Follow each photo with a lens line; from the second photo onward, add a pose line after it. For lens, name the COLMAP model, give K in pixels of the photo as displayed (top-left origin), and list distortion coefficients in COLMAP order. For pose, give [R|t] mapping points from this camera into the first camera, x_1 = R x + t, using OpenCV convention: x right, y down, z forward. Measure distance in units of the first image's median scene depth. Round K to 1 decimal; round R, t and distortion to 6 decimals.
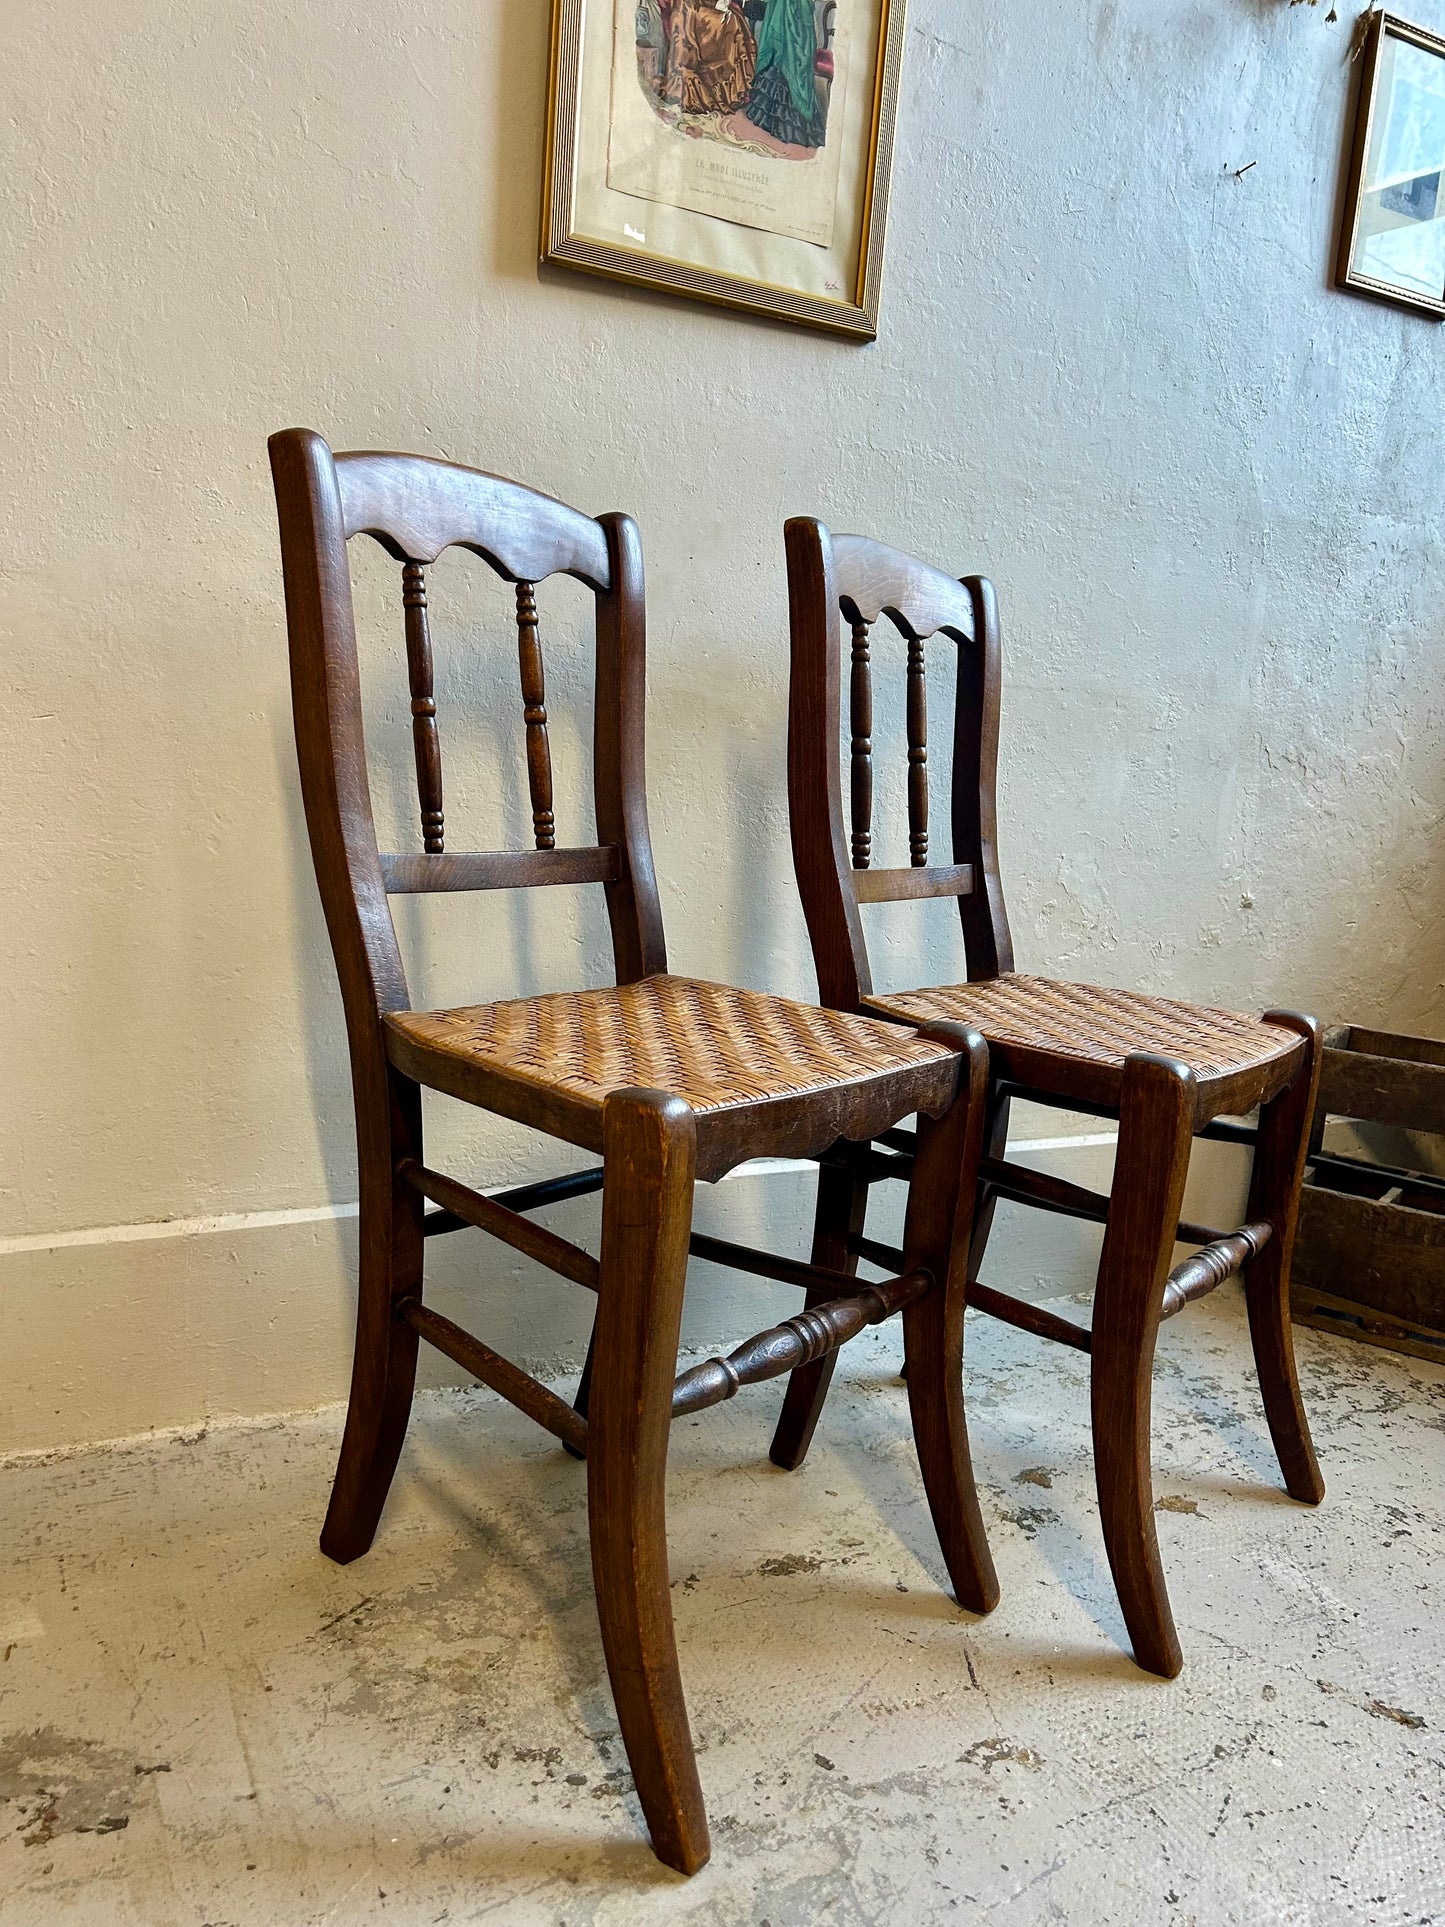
lens RADIAL K [[1467.9, 0, 721.7], [0, 1467.9, 969.7], [0, 0, 1]] dist [0.023370, -0.036662]
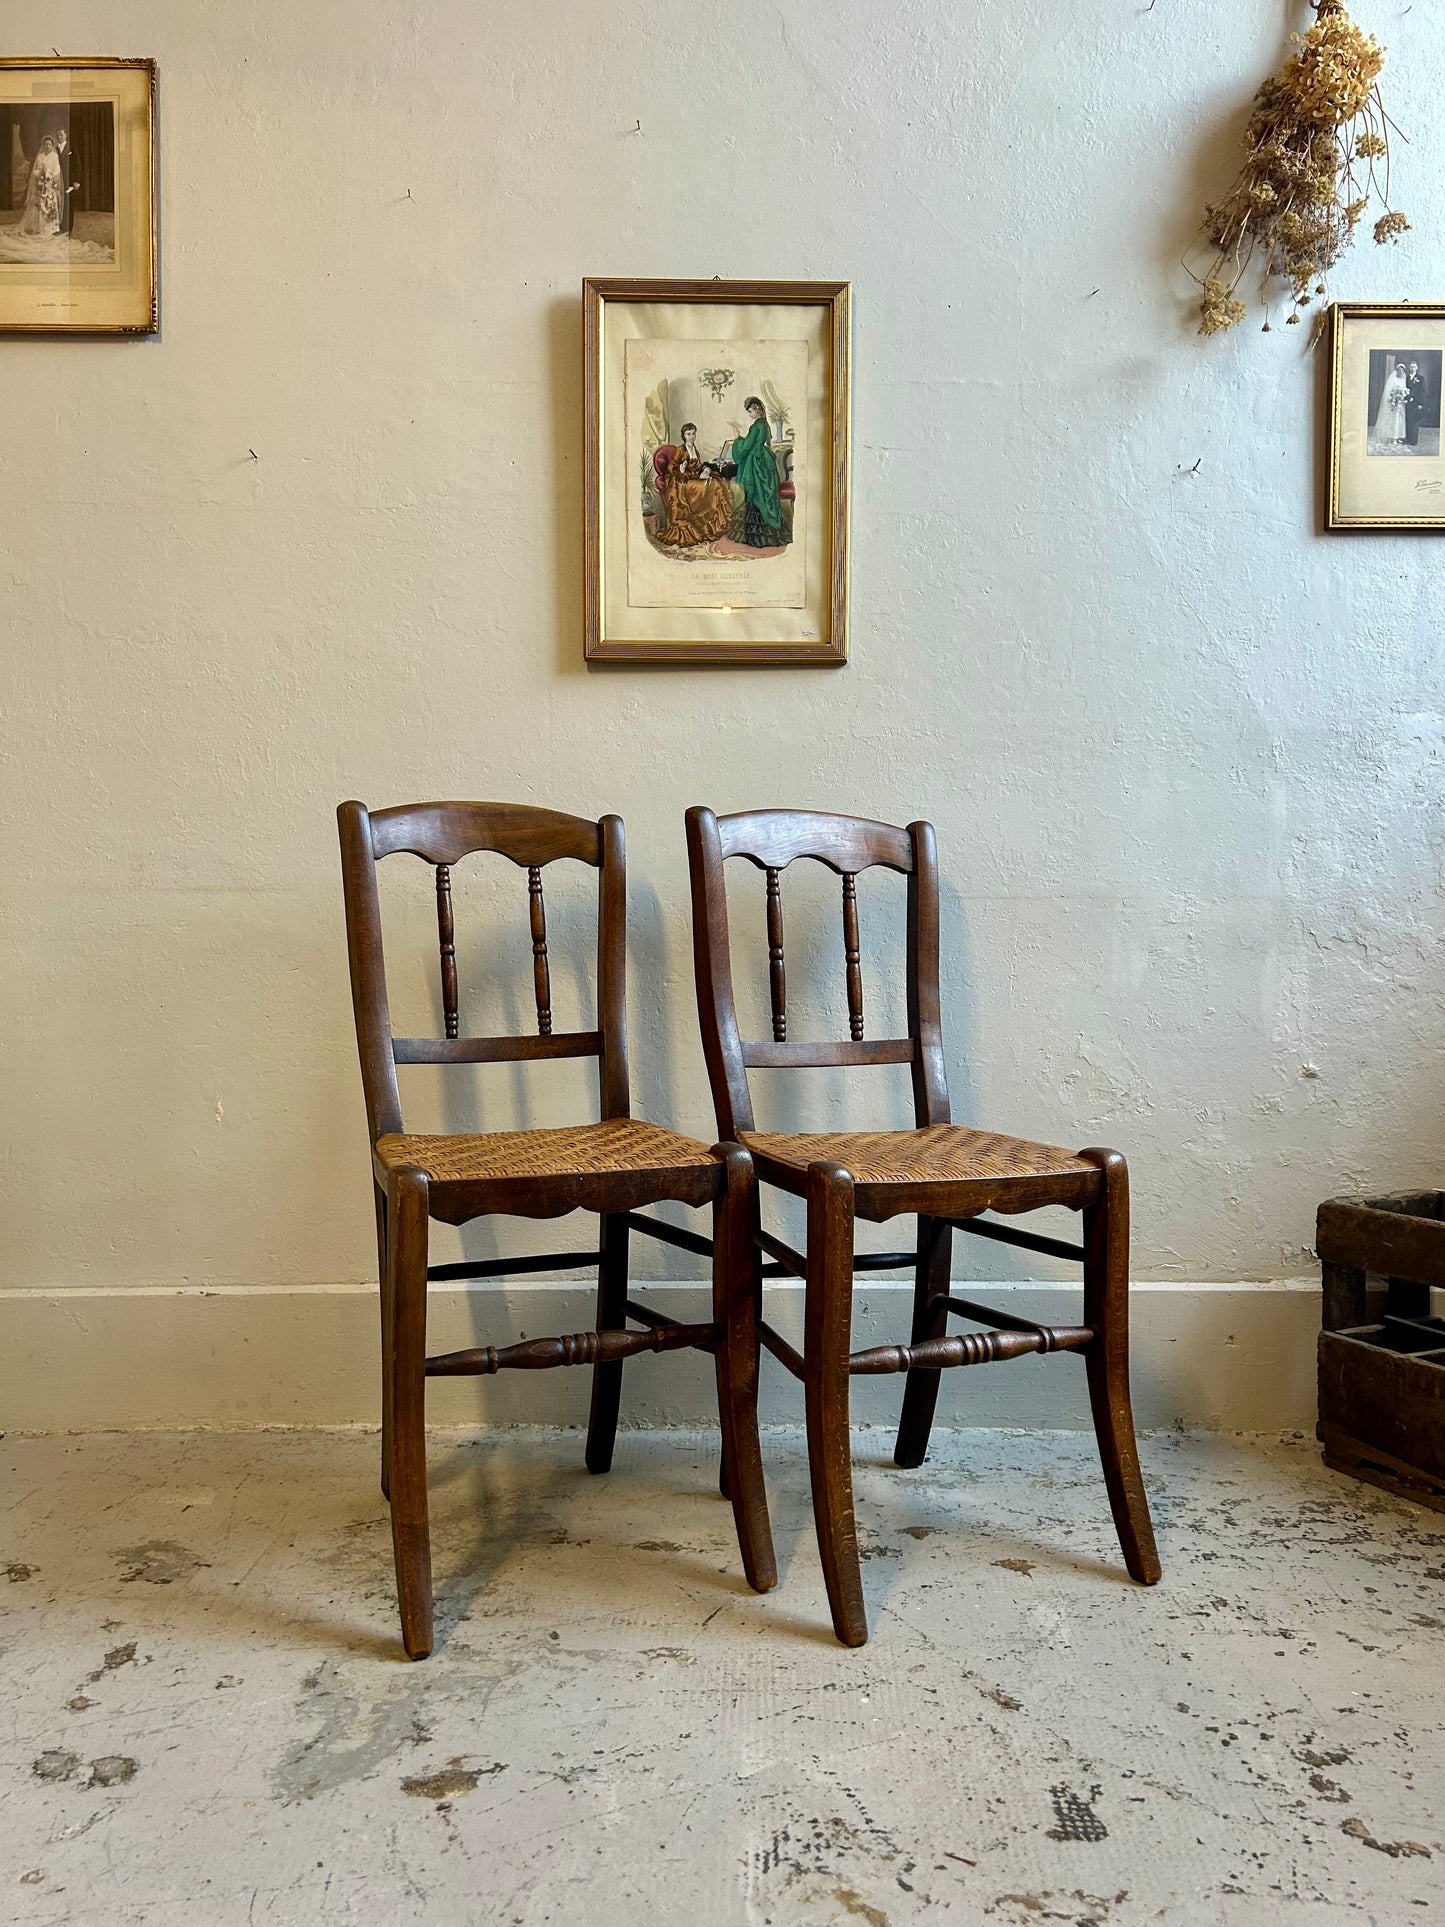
lens RADIAL K [[1467.9, 0, 725.3], [0, 1467.9, 960.3], [0, 0, 1]] dist [0.023370, -0.036662]
pose [[0.881261, -0.064042, -0.468270, 0.679620], [-0.014036, 0.986794, -0.161372, 0.074279], [0.472421, 0.148783, 0.868724, -0.216941]]
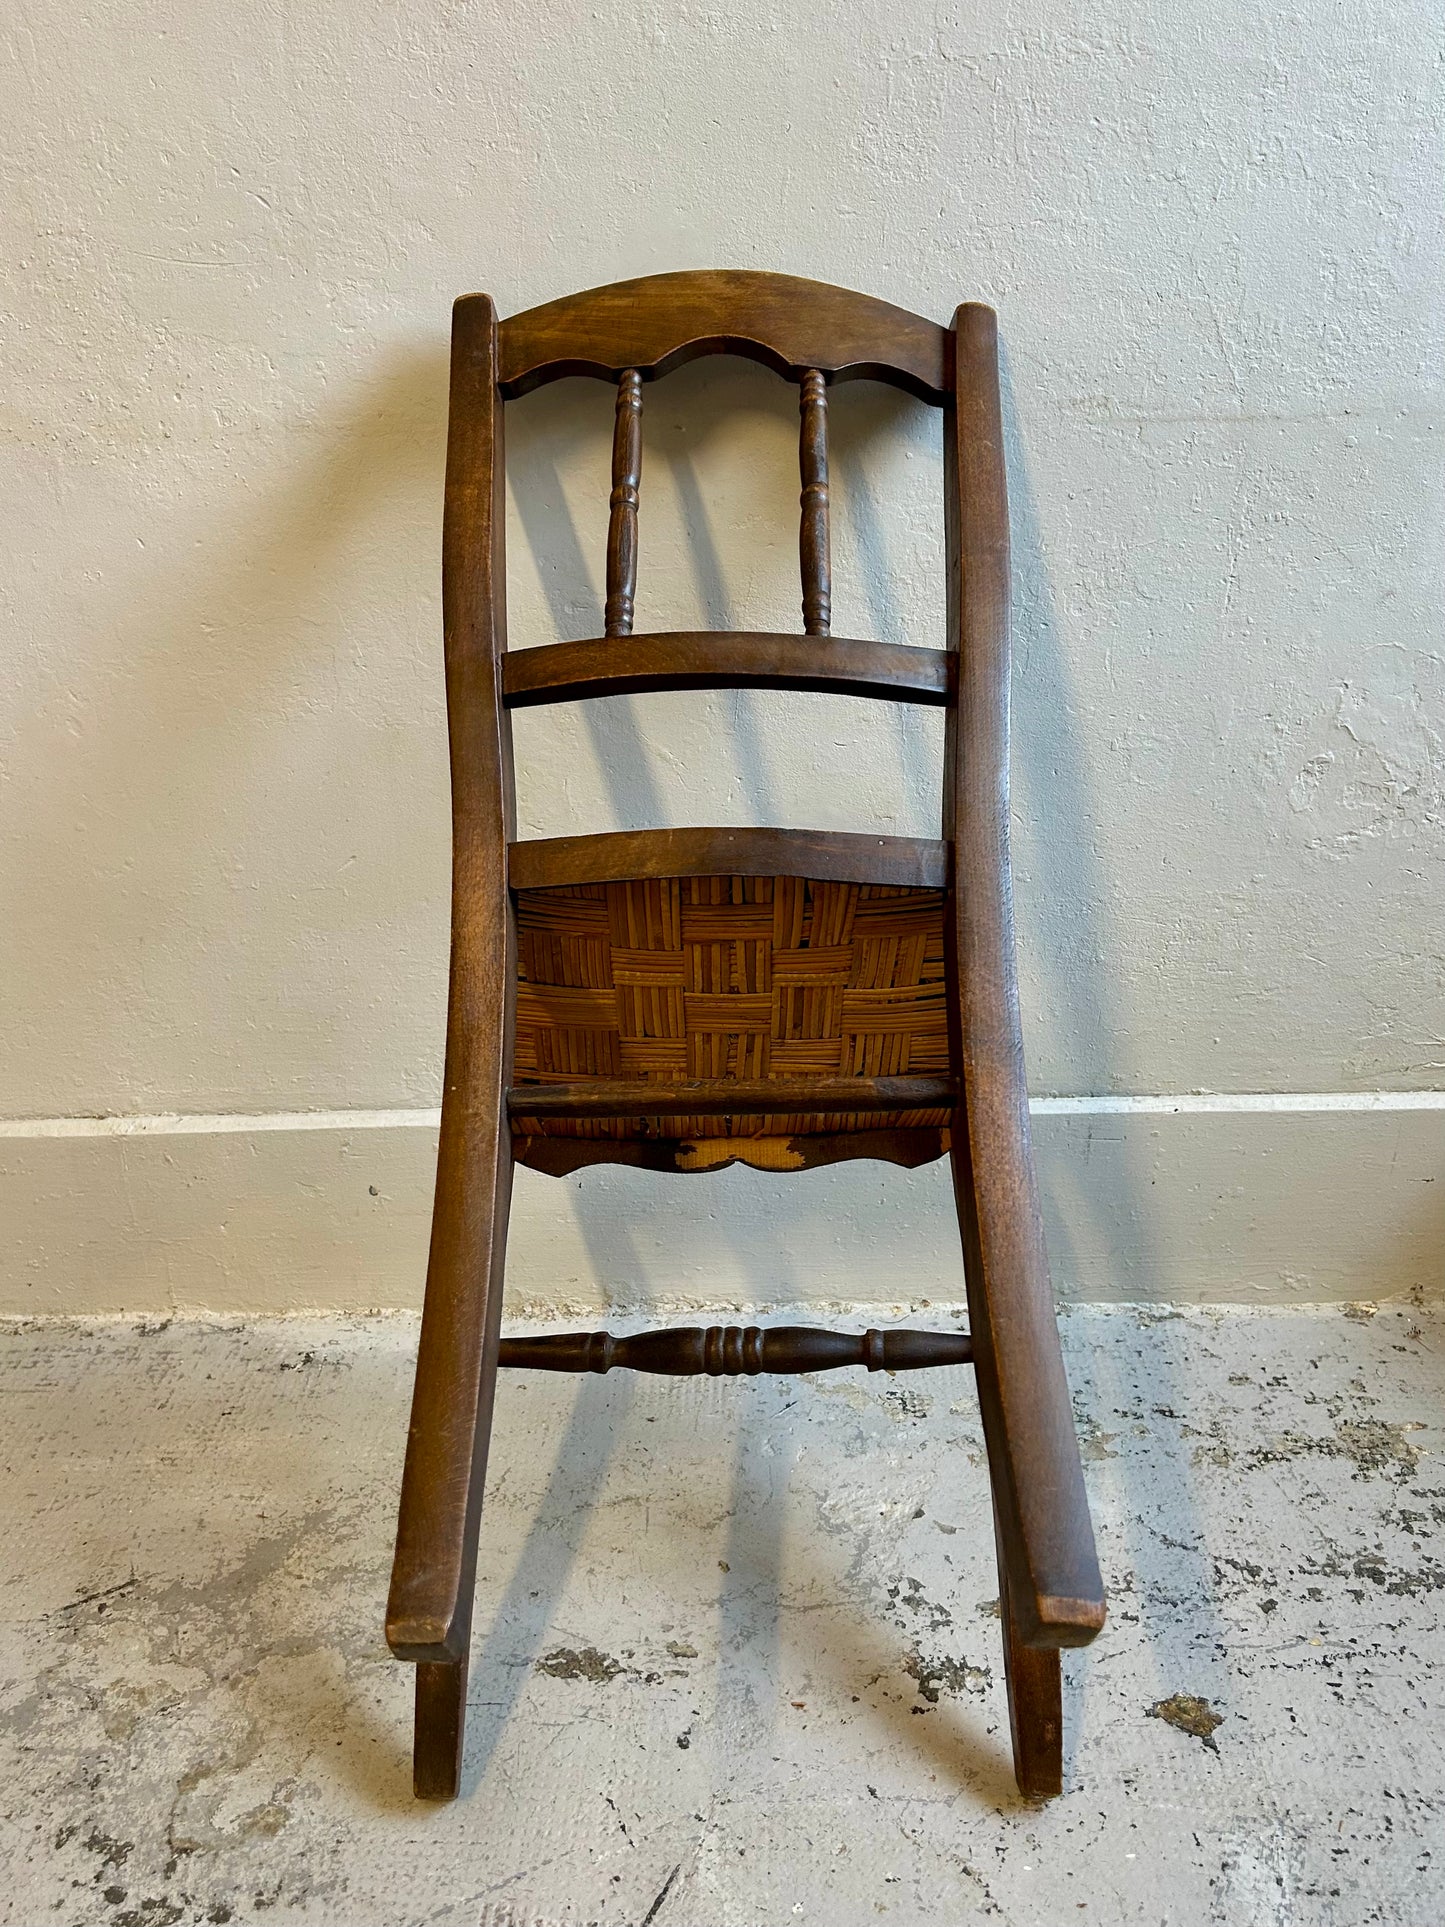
lens RADIAL K [[1537.7, 0, 713.2], [0, 1537.7, 983.9], [0, 0, 1]] dist [0.017490, -0.026072]
pose [[0.872329, 0.114724, -0.475268, 0.411444], [0.006096, 0.969452, 0.245203, -0.148117], [0.488881, -0.216796, 0.844982, 0.346103]]
